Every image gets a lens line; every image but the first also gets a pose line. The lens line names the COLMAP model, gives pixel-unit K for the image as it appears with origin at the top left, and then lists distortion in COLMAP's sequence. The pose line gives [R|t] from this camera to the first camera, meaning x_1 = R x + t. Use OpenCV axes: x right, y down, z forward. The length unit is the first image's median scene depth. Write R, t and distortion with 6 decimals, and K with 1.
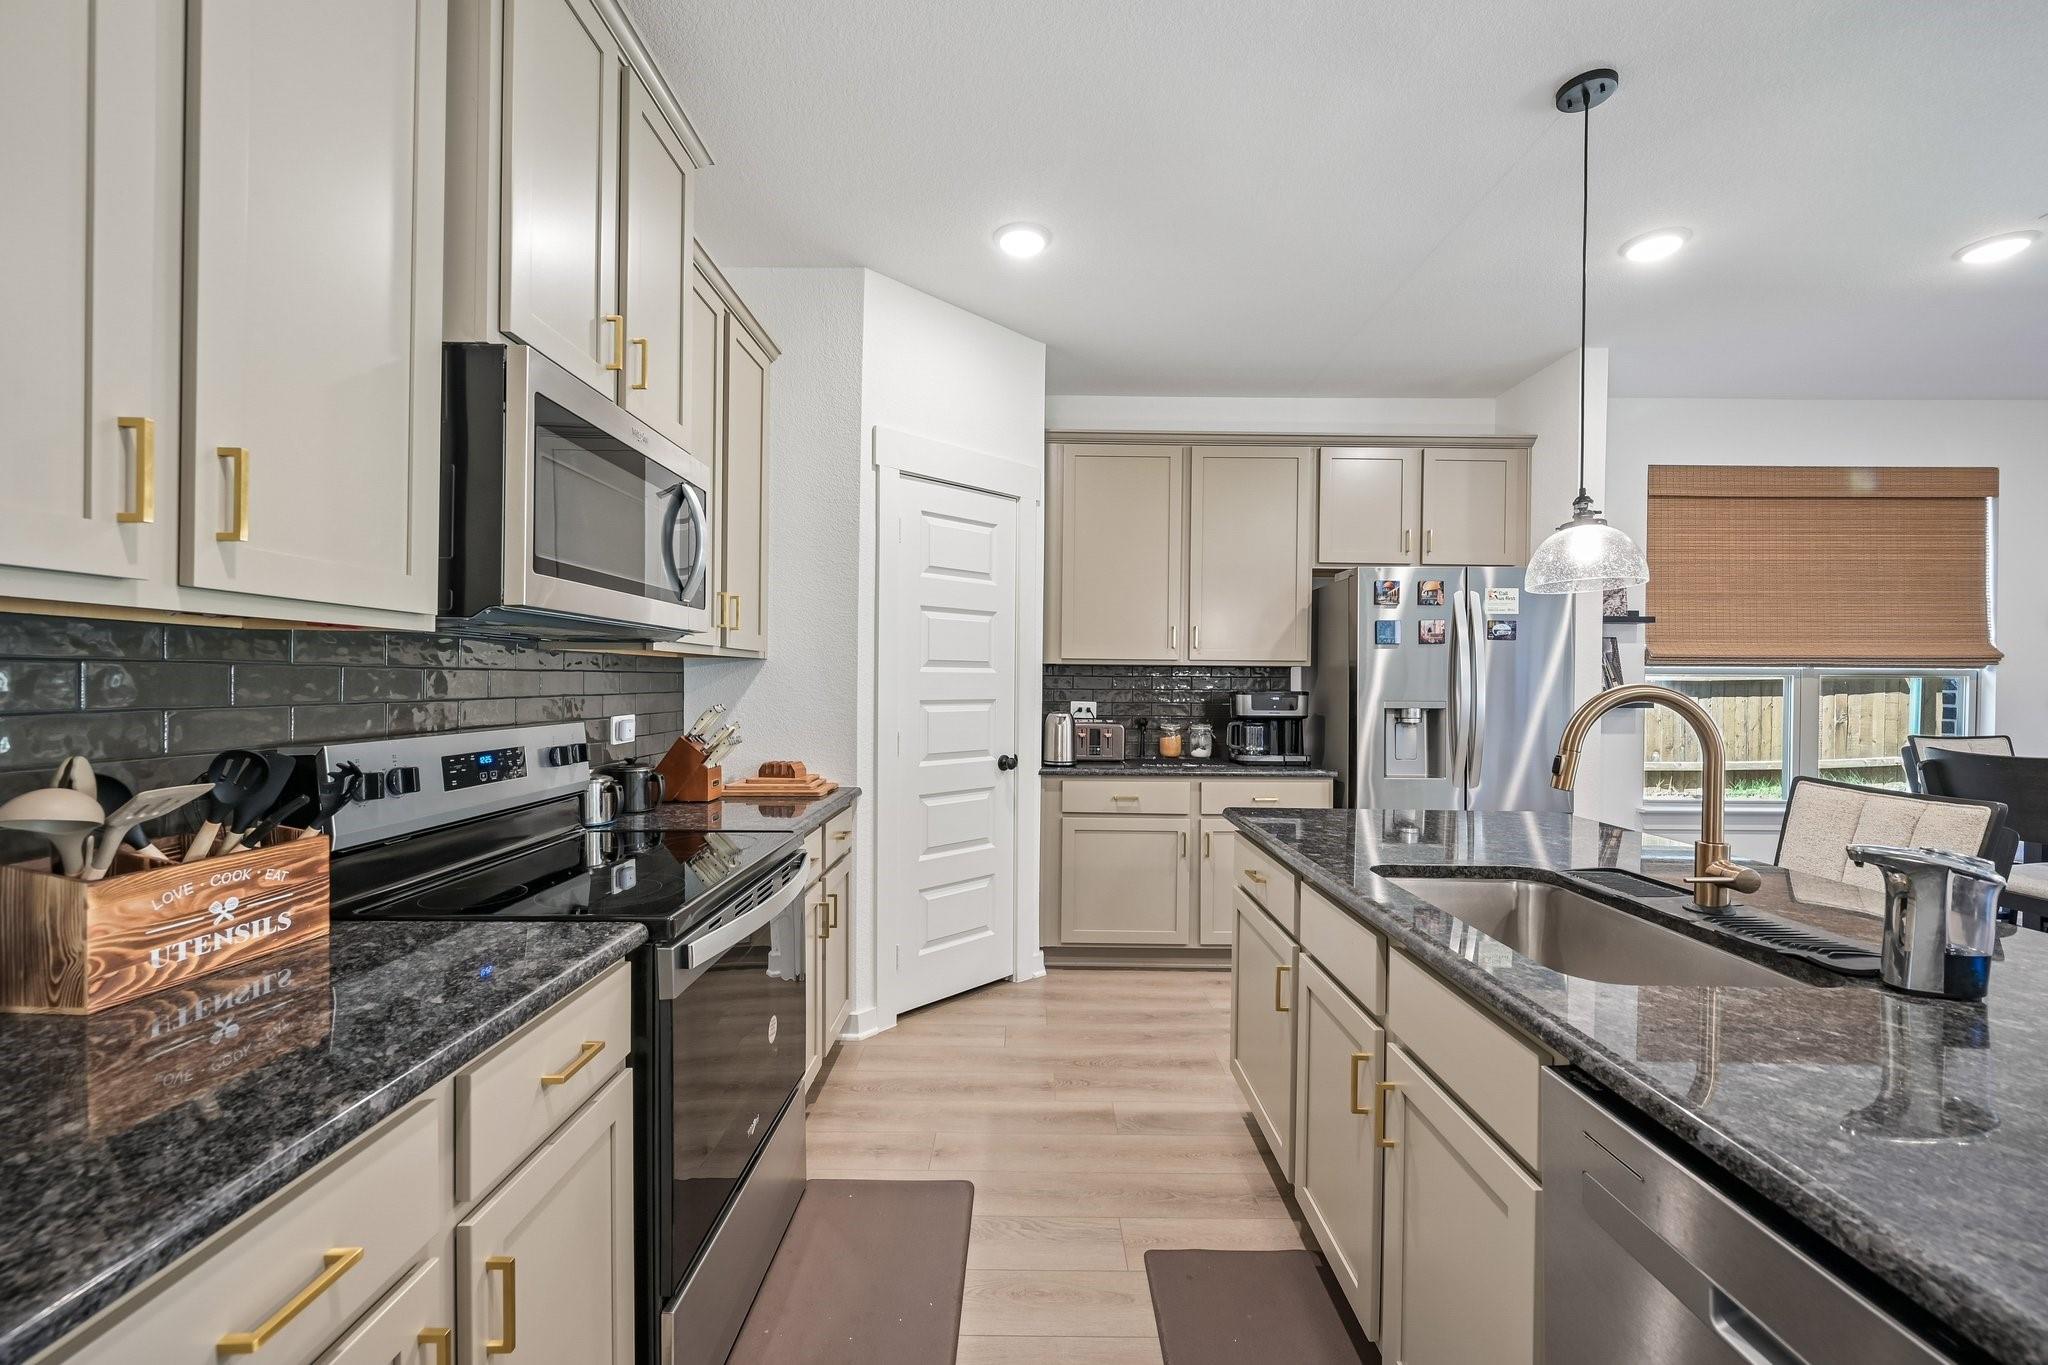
lens RADIAL K [[830.2, 0, 1029.7], [0, 830.2, 680.3], [0, 0, 1]] dist [-0.000824, 0.000355]
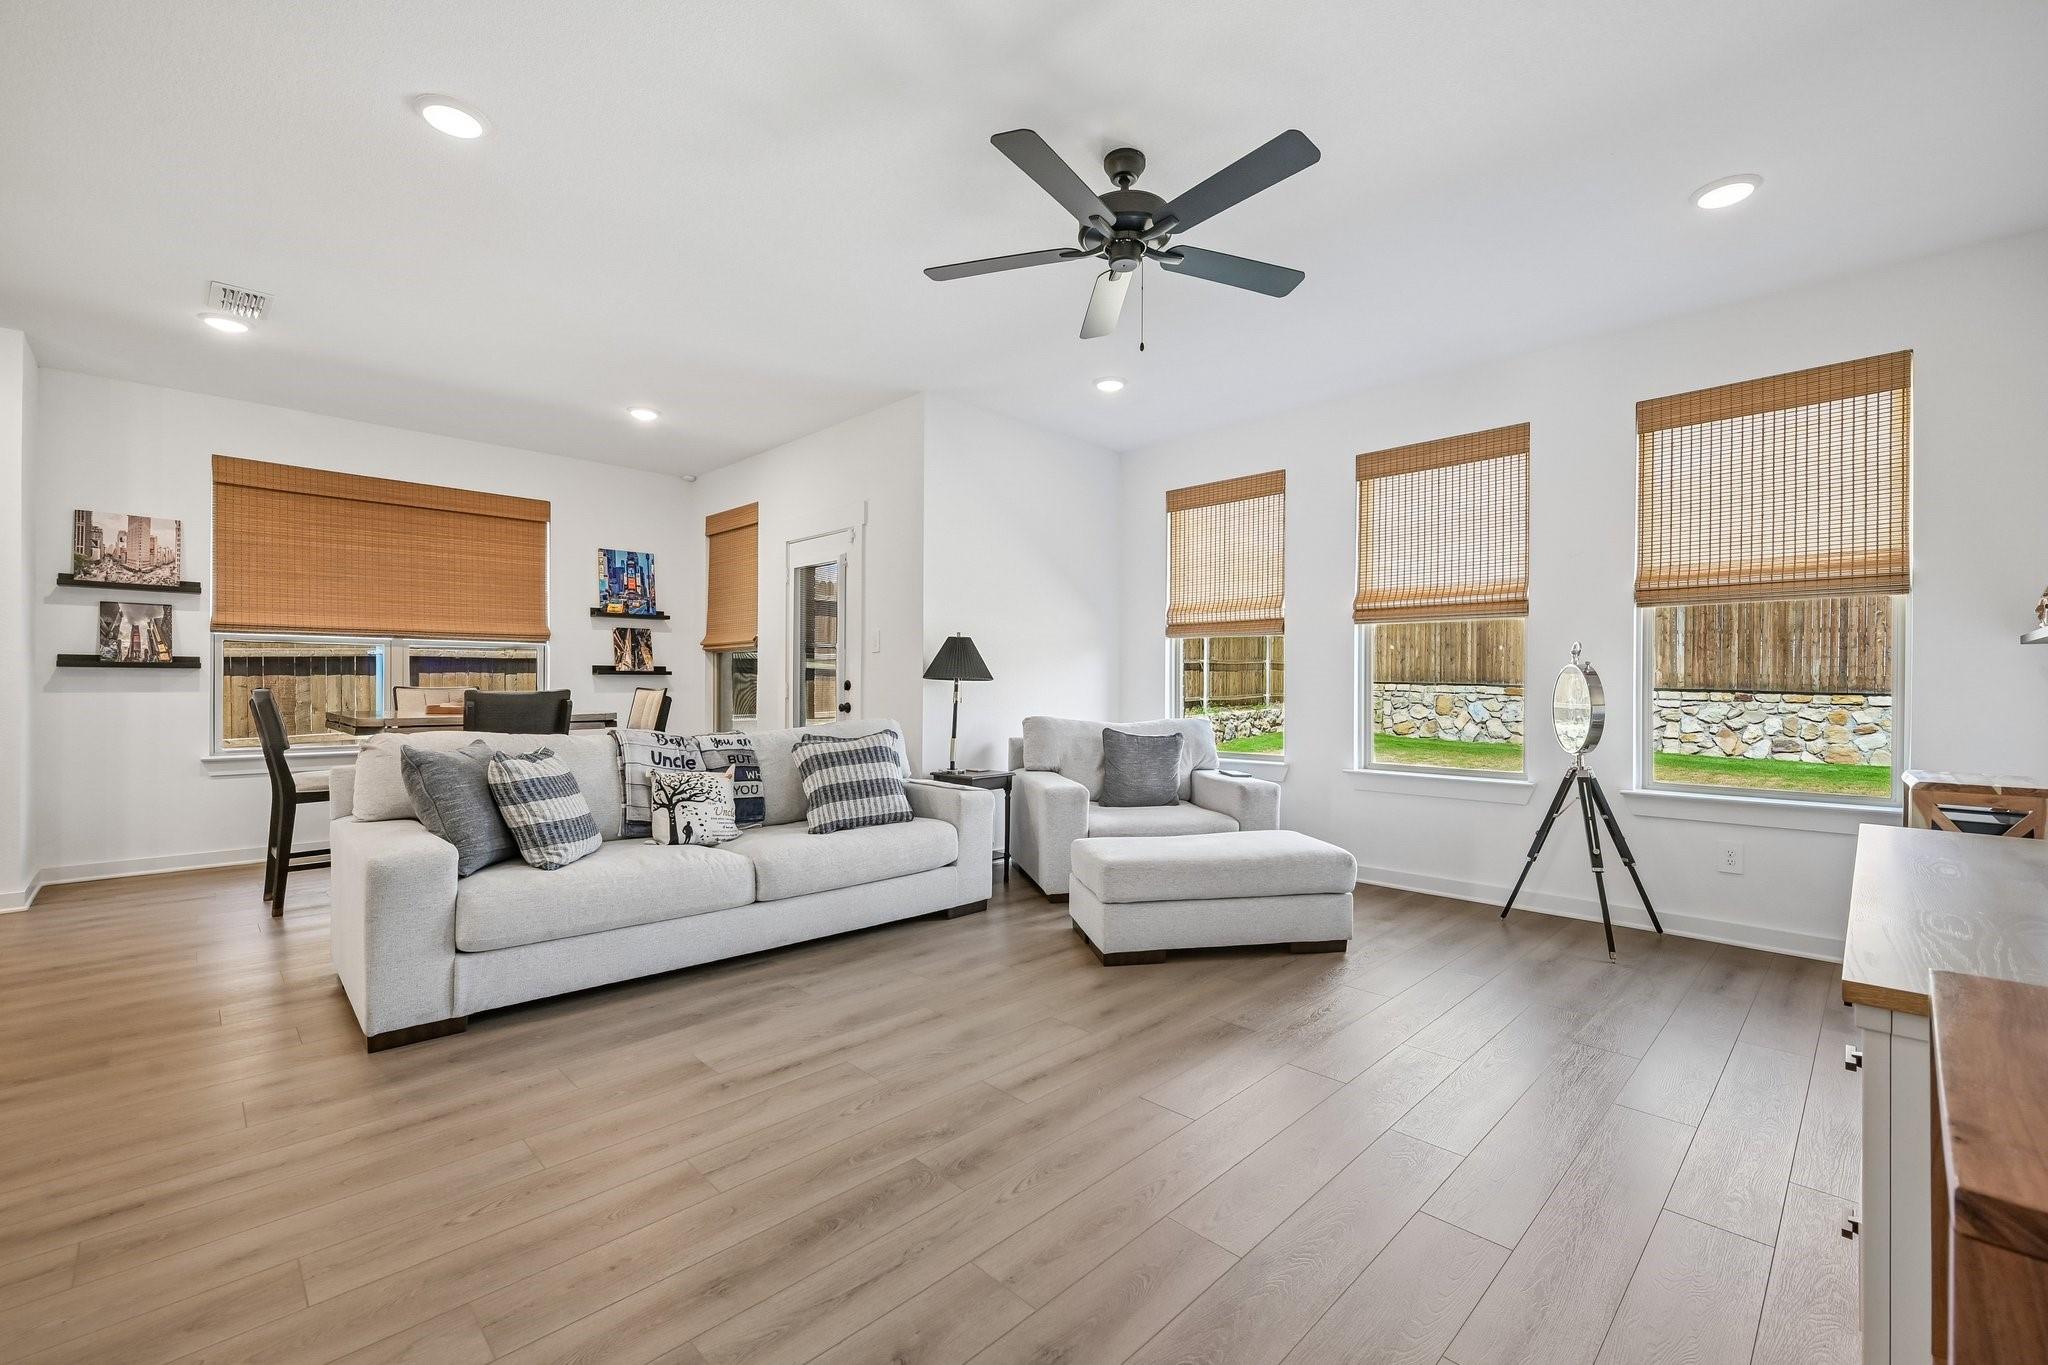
lens RADIAL K [[869.3, 0, 1035.5], [0, 869.3, 687.4], [0, 0, 1]] dist [-0.004233, 0.001143]
pose [[0.707212, -0.006144, 0.706975, 0.786553], [0.001619, 0.999974, 0.007071, 0.057847], [-0.706999, -0.003856, 0.707204, -0.704844]]
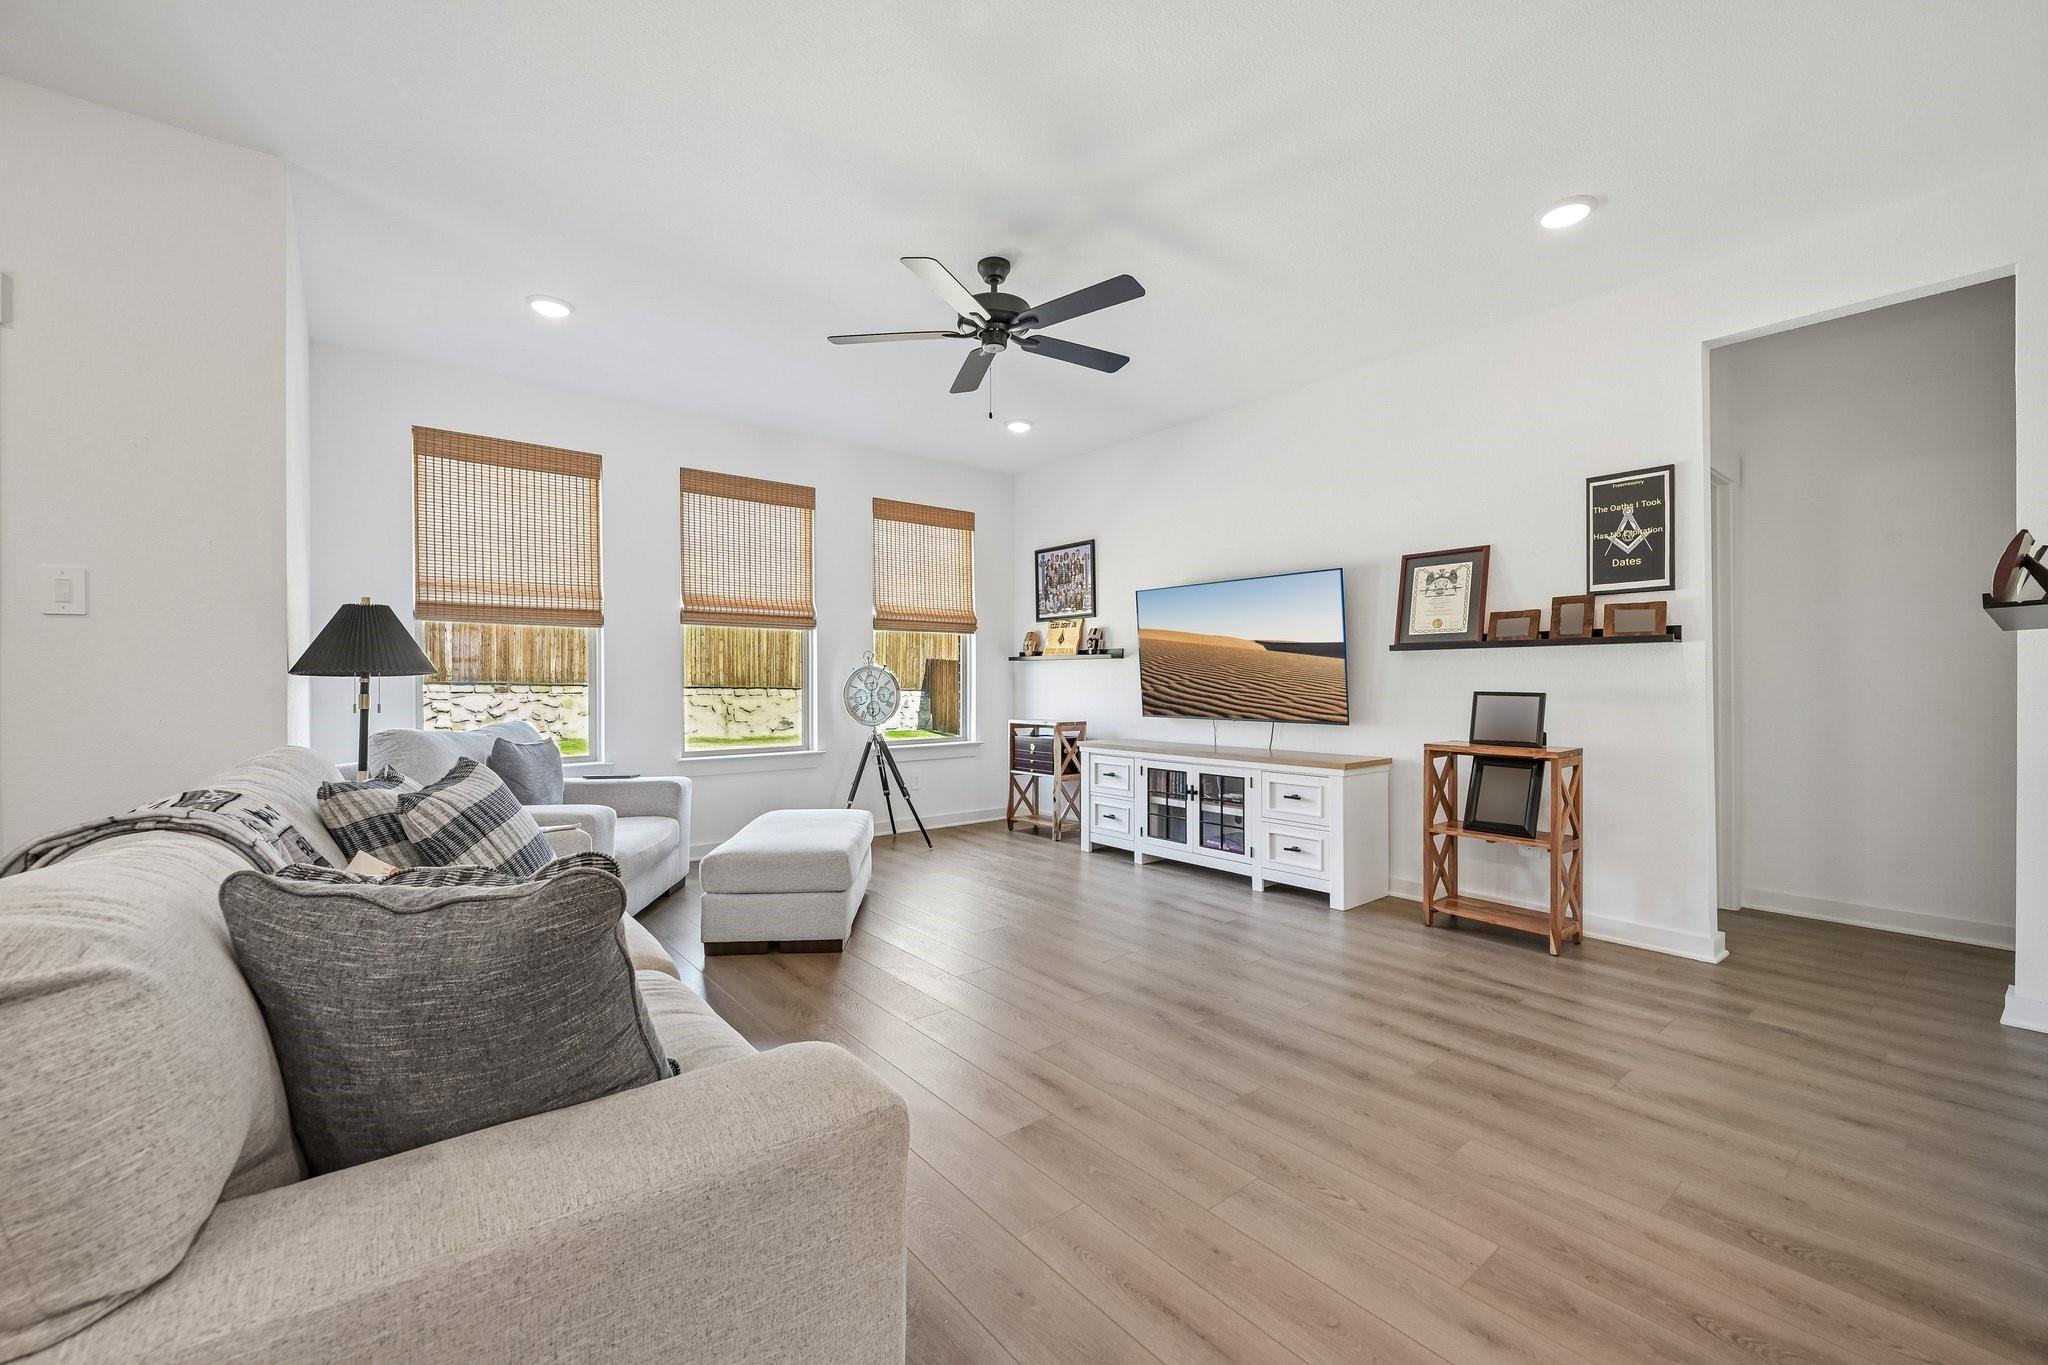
lens RADIAL K [[830.2, 0, 1026.6], [0, 830.2, 681.6], [0, 0, 1]] dist [-0.000824, 0.000355]
pose [[-0.630898, -0.008069, 0.775823, 0.654715], [-0.003074, 0.999964, 0.007900, 0.053567], [-0.775859, 0.002599, -0.630901, 0.273835]]
